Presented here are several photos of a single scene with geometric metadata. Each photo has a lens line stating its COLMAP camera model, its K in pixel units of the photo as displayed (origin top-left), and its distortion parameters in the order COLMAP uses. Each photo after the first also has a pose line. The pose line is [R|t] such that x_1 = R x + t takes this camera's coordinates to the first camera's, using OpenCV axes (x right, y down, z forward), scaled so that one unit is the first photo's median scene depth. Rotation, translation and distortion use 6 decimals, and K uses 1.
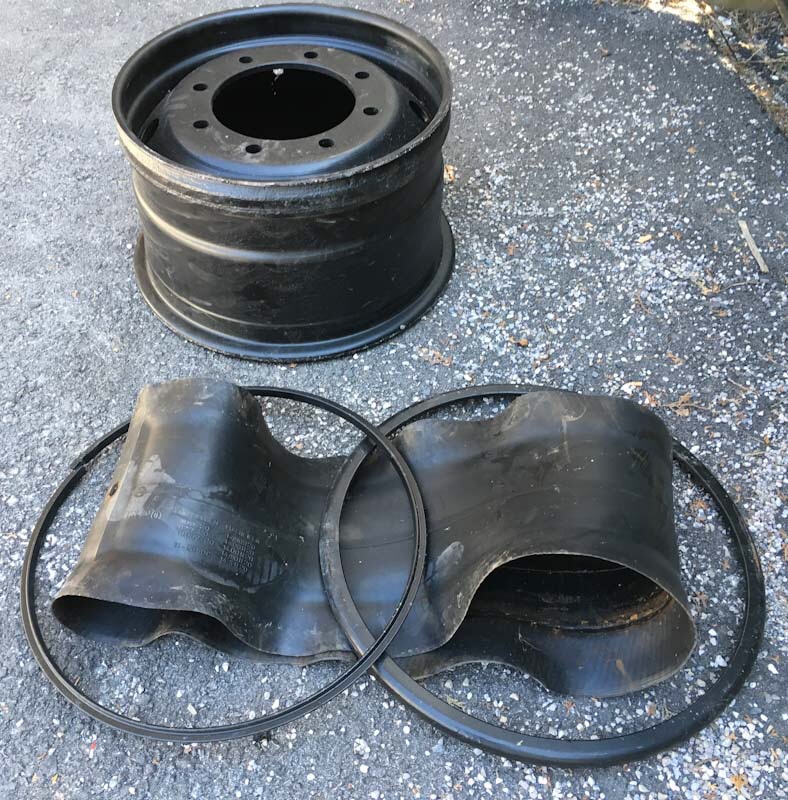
lens RADIAL K [[909.8, 0, 393.0], [0, 909.8, 399.0], [0, 0, 1]] dist [0.072702, 0.000000]
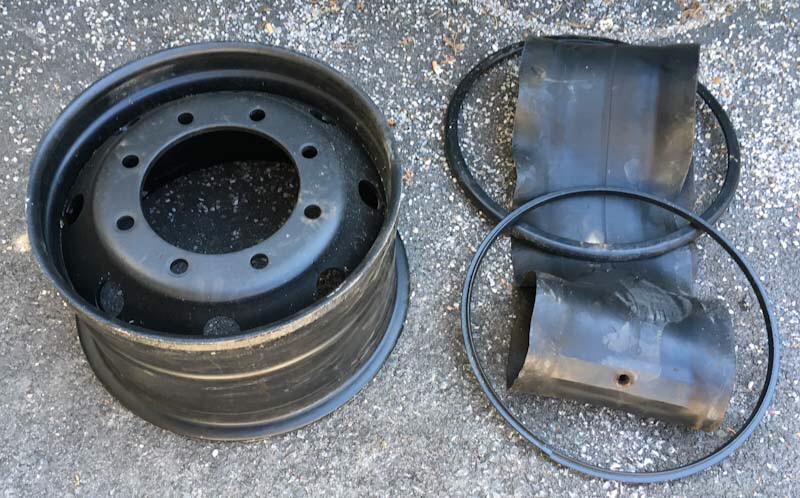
lens RADIAL K [[704.1, 0, 396.2], [0, 704.1, 250.4], [0, 0, 1]] dist [0.052215, -0.002412]
pose [[0.058870, -0.872920, 0.484298, -0.480465], [0.726885, 0.370008, 0.578561, -0.553765], [-0.684232, 0.317969, 0.656295, 0.421642]]
